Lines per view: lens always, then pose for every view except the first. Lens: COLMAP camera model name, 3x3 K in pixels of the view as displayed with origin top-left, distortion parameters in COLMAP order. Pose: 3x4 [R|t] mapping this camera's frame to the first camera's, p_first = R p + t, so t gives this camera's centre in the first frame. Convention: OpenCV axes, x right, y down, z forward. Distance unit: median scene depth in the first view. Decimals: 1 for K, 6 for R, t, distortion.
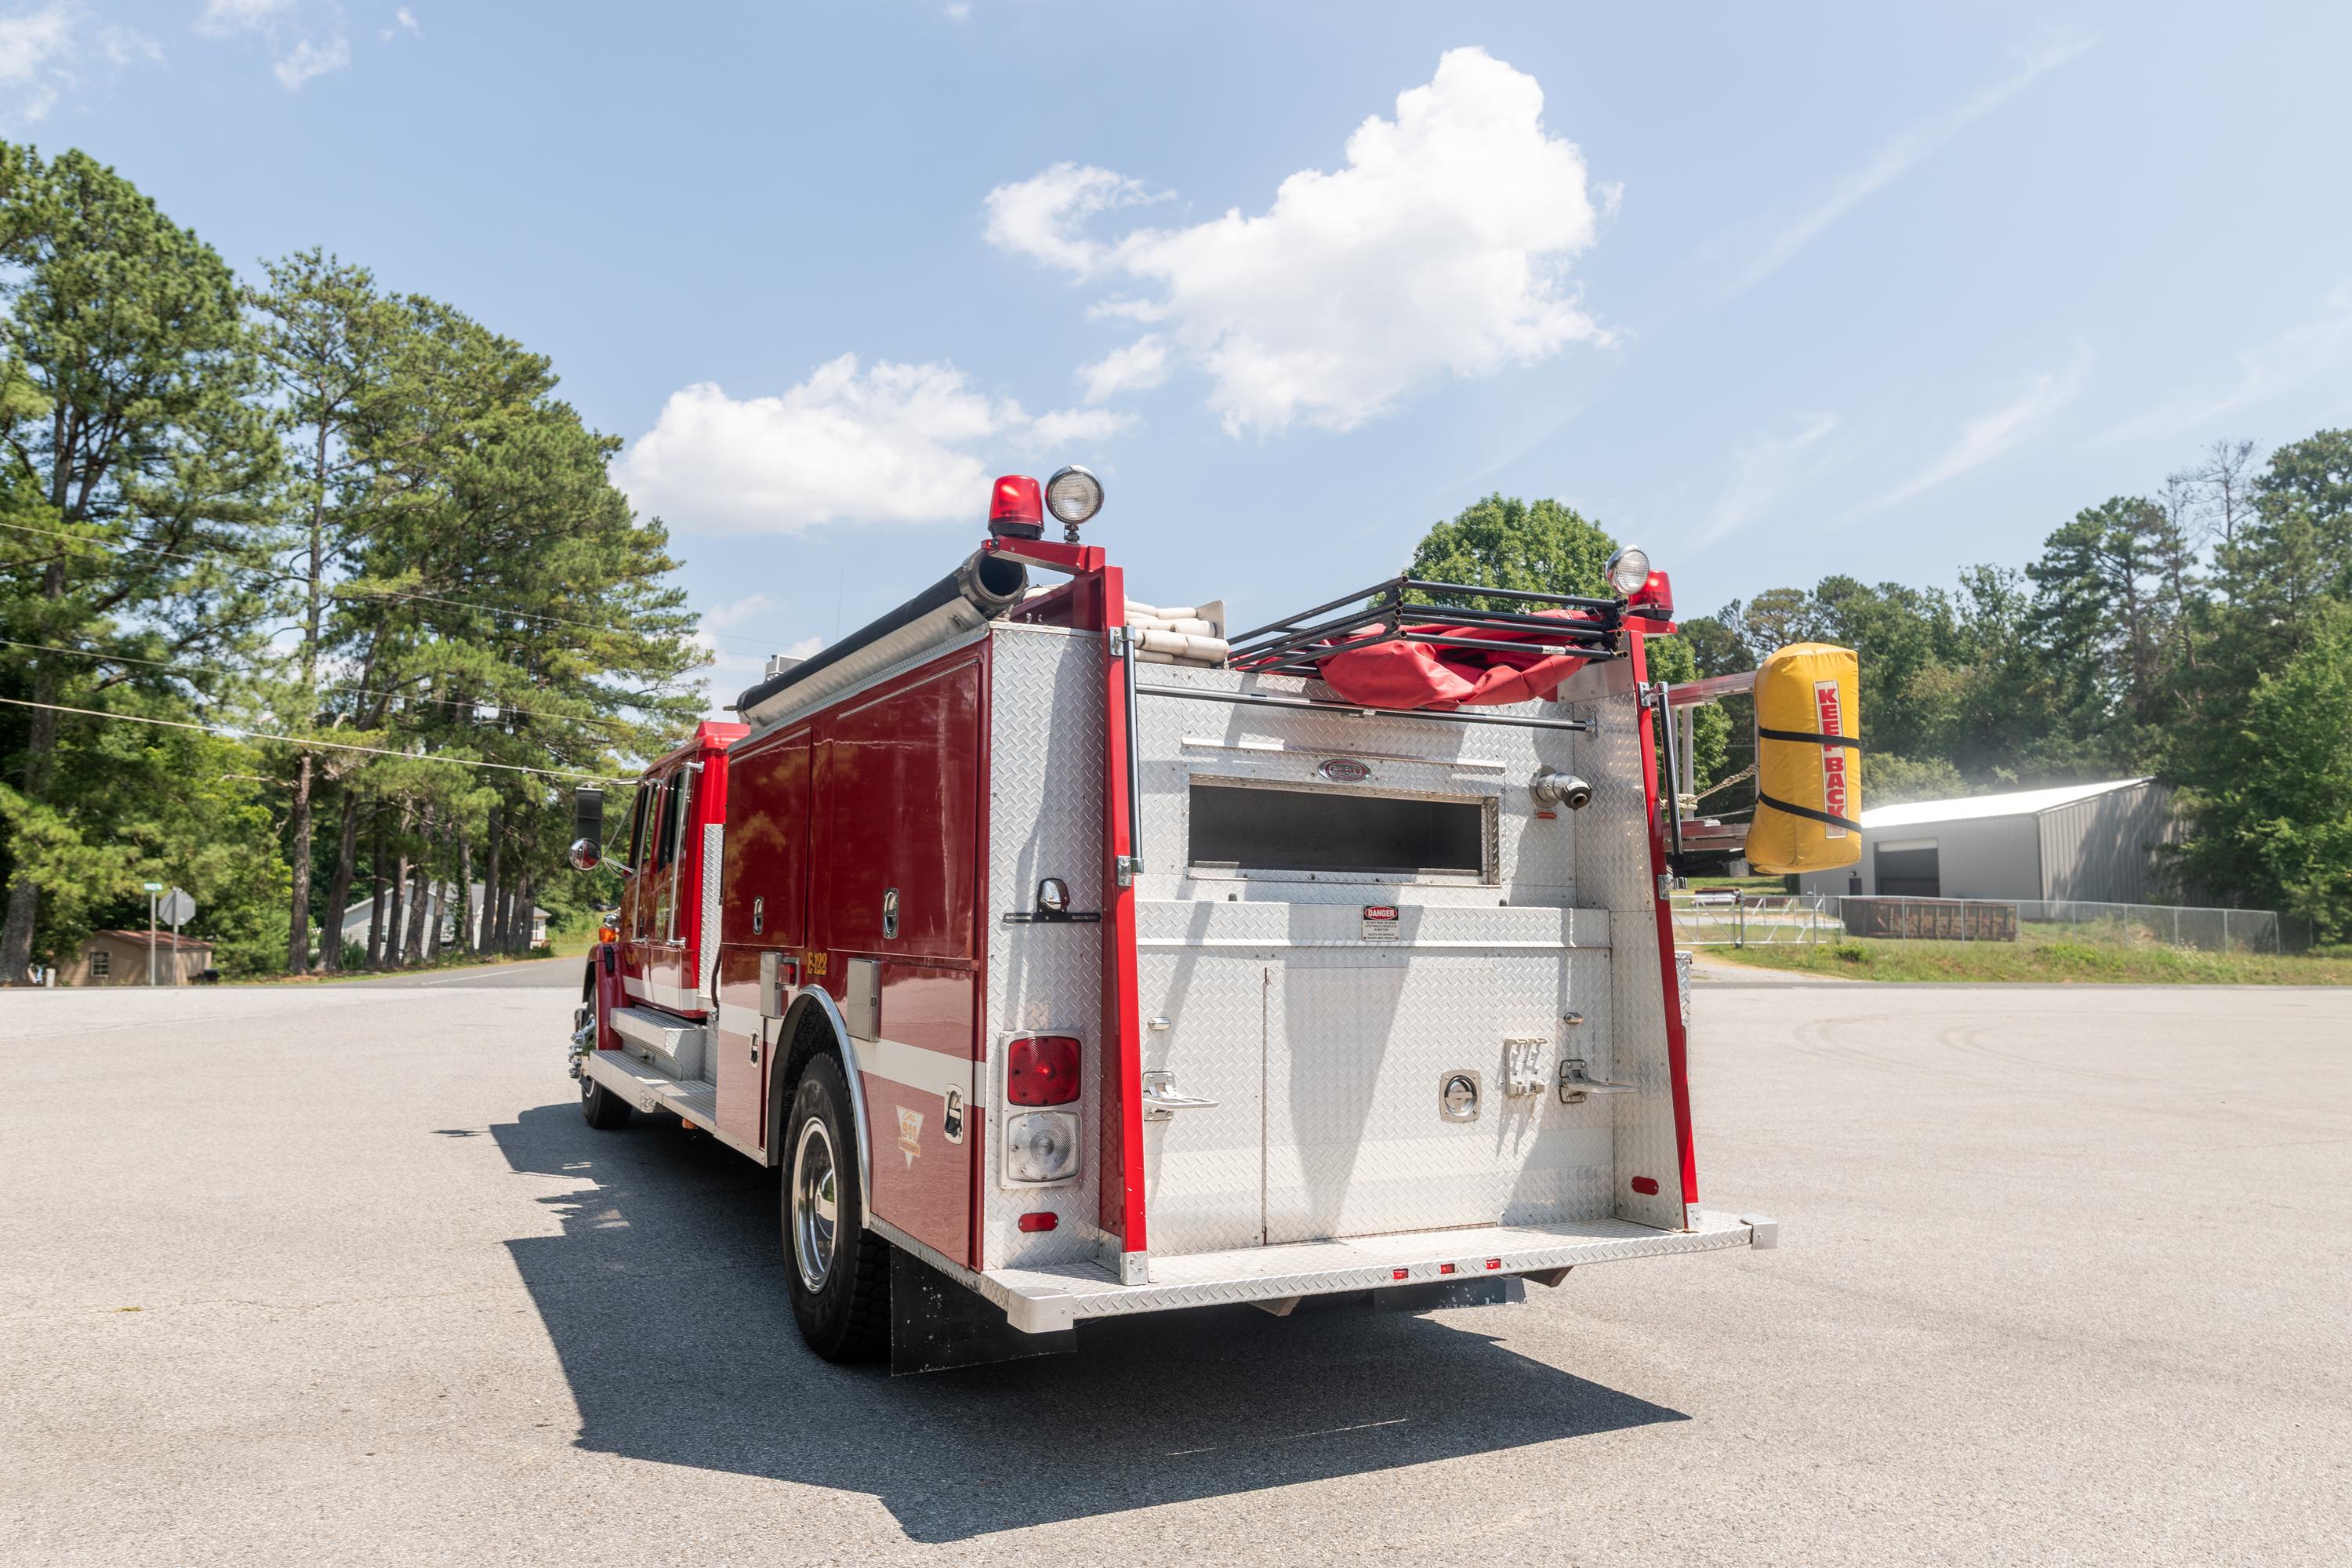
lens RADIAL K [[1600.0, 0, 1169.8], [0, 1600.0, 767.1], [0, 0, 1]] dist [0.002255, -0.003925]
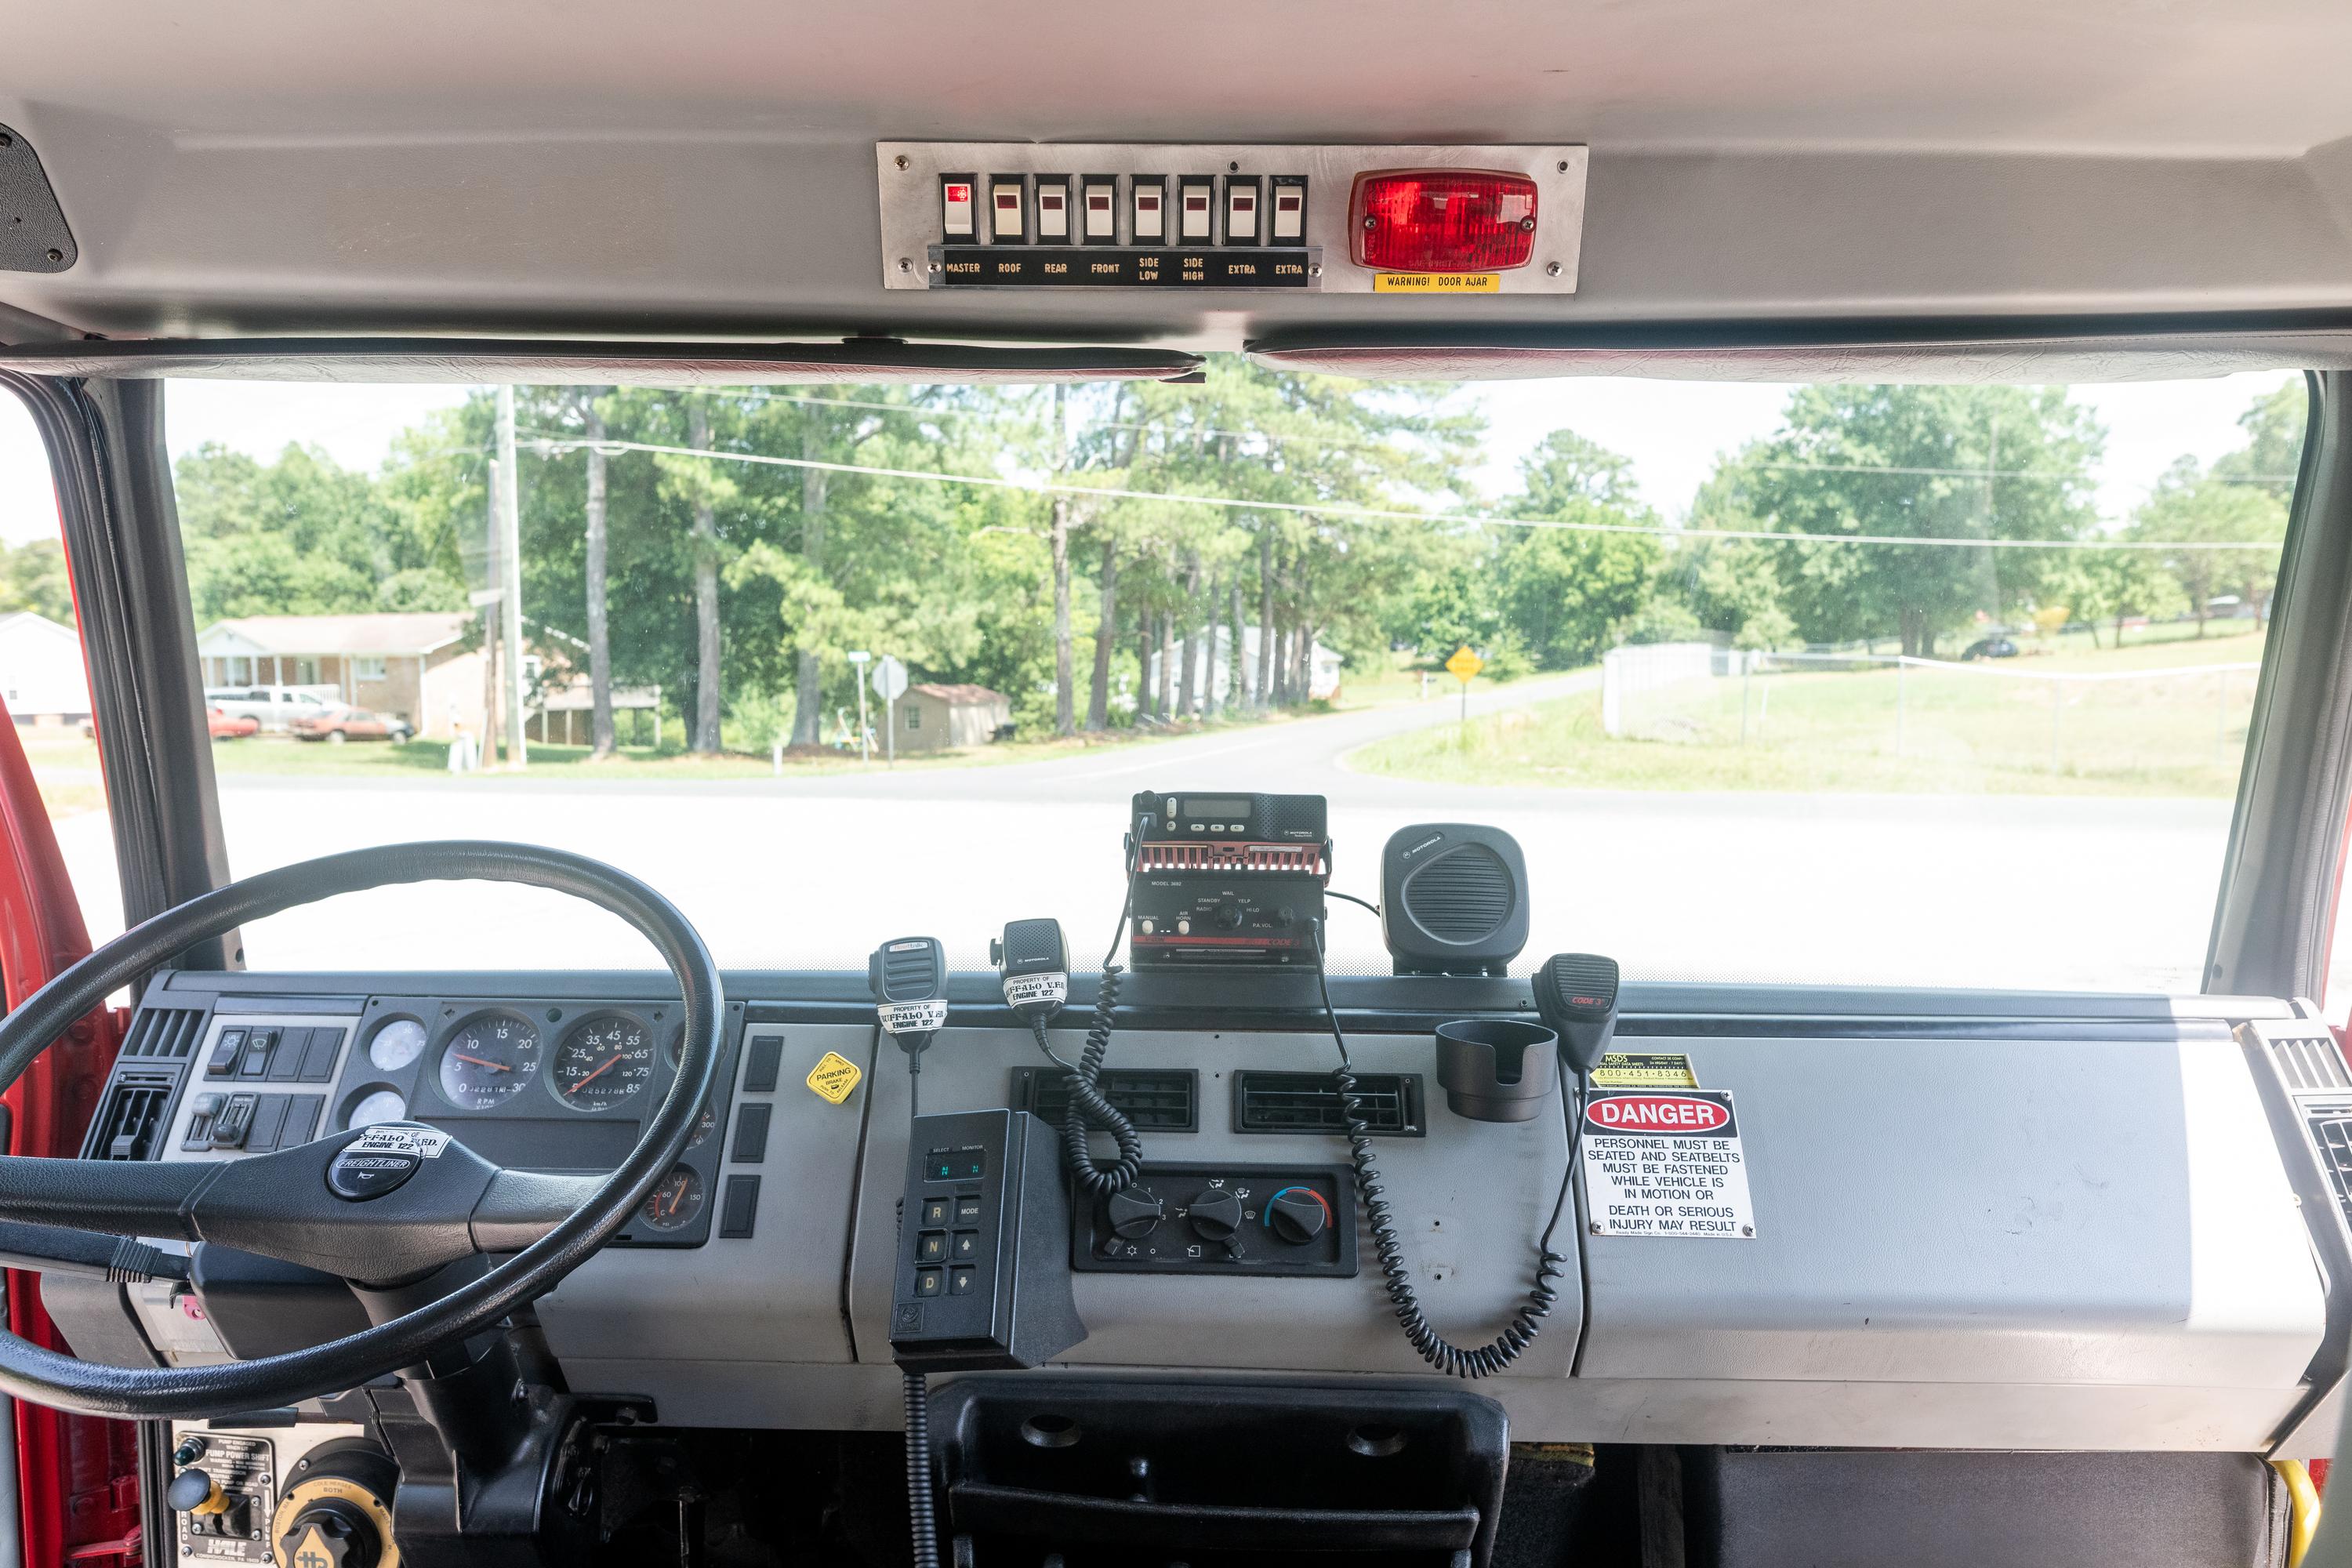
lens RADIAL K [[1600.0, 0, 1169.3], [0, 1600.0, 788.6], [0, 0, 1]] dist [0.002255, -0.003925]
pose [[0.882896, 0.032931, -0.468413, -0.471789], [0.051407, 0.984763, 0.166129, 0.057274], [0.466746, -0.170754, 0.867750, 2.175855]]
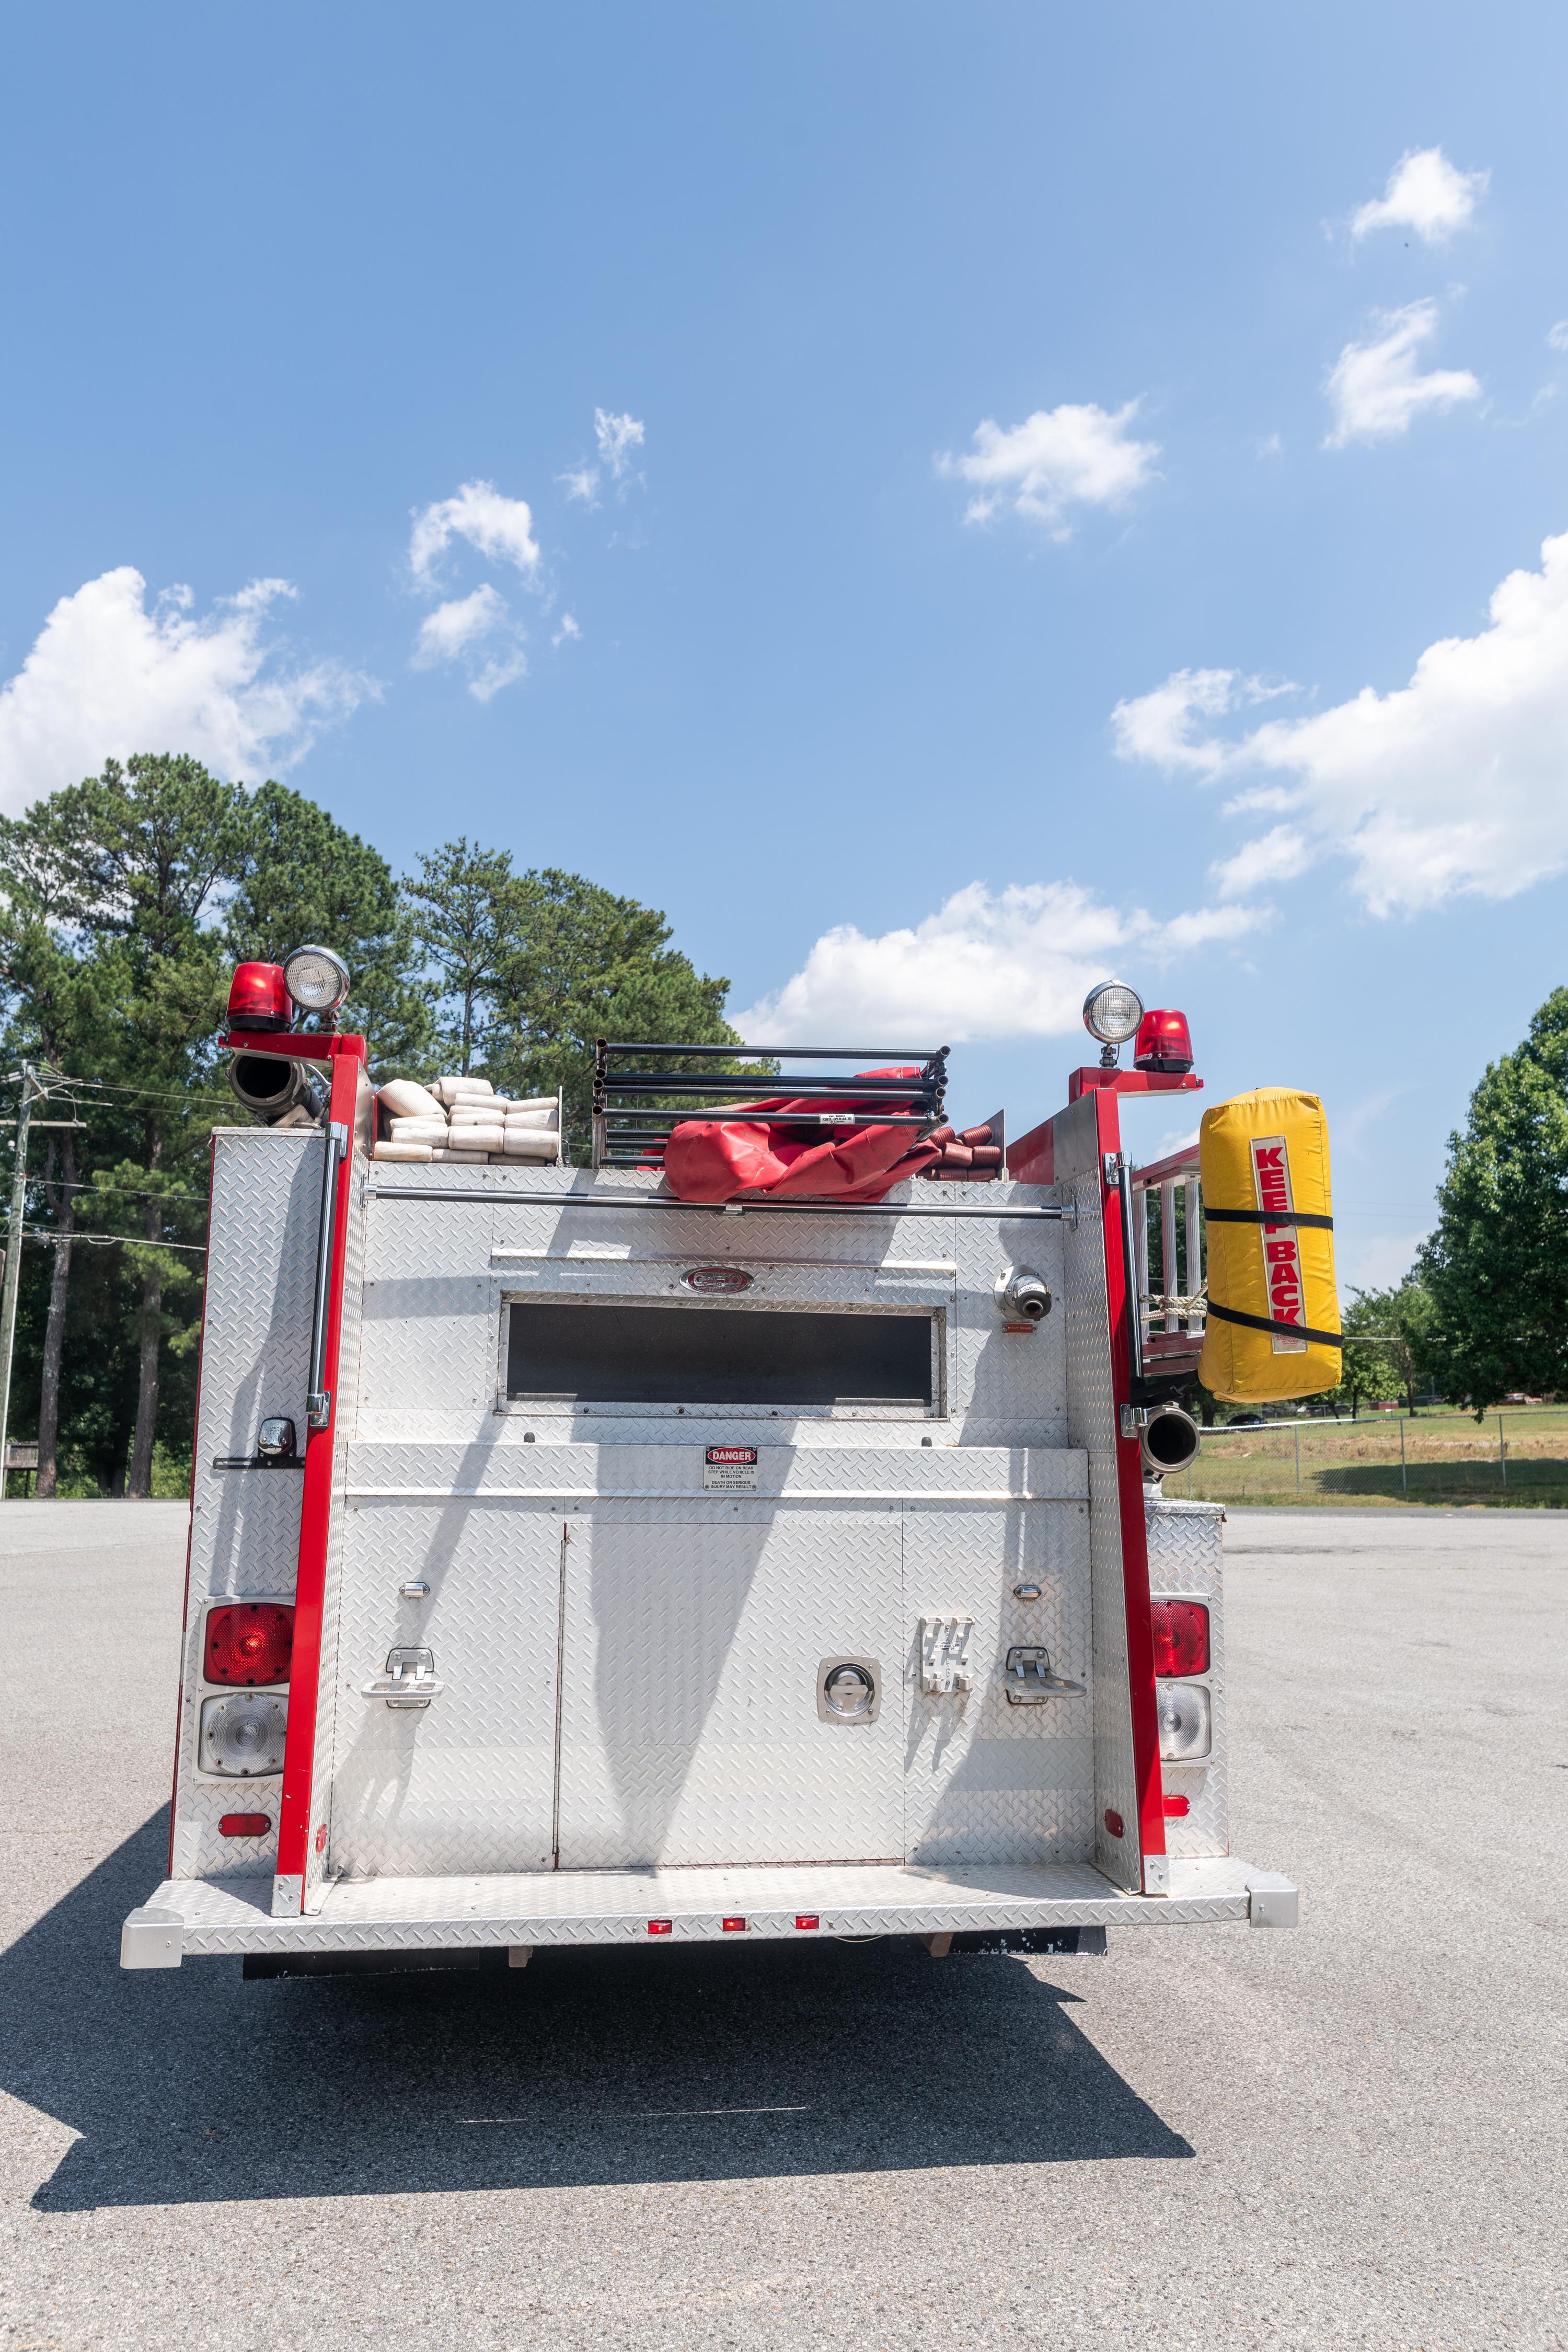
lens RADIAL K [[1600.0, 0, 788.6], [0, 1600.0, 1168.5], [0, 0, 1]] dist [0.002255, -0.003925]
pose [[0.946691, -0.053926, -0.317597, 0.401028], [0.031618, 0.996683, -0.074983, 0.007583], [0.320587, 0.060944, 0.945256, 0.221913]]
